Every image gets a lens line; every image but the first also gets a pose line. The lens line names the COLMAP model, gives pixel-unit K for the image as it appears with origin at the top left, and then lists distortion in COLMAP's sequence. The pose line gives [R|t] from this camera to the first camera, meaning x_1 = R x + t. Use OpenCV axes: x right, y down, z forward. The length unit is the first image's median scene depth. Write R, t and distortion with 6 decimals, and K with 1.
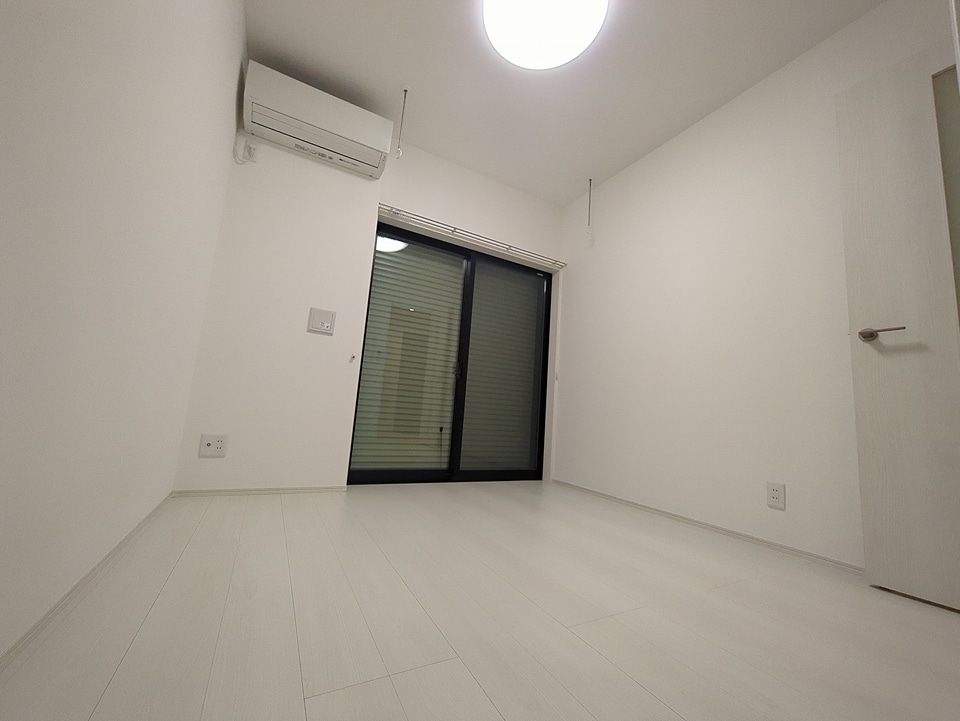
lens RADIAL K [[381.6, 0, 479.8], [0, 381.6, 357.6], [0, 0, 1]] dist [-0.002033, 0.000203]
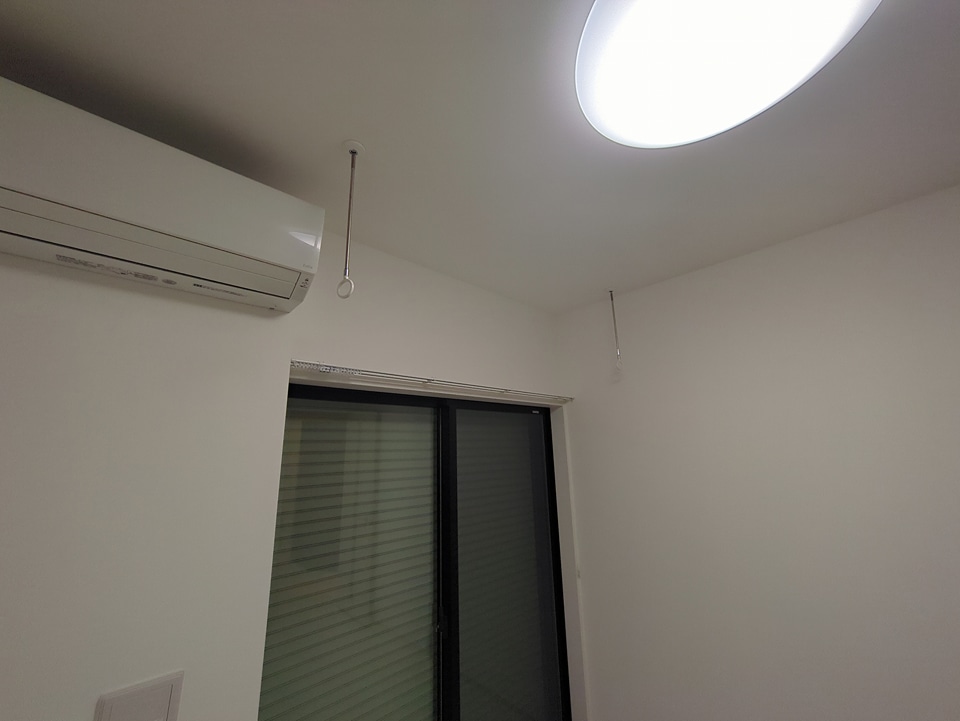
lens RADIAL K [[369.9, 0, 475.3], [0, 369.9, 361.0], [0, 0, 1]] dist [-0.001821, -0.000059]
pose [[0.969505, -0.037455, 0.242193, -0.124944], [0.058981, 0.994865, -0.082248, -0.294388], [-0.237869, 0.094025, 0.966736, 0.405531]]
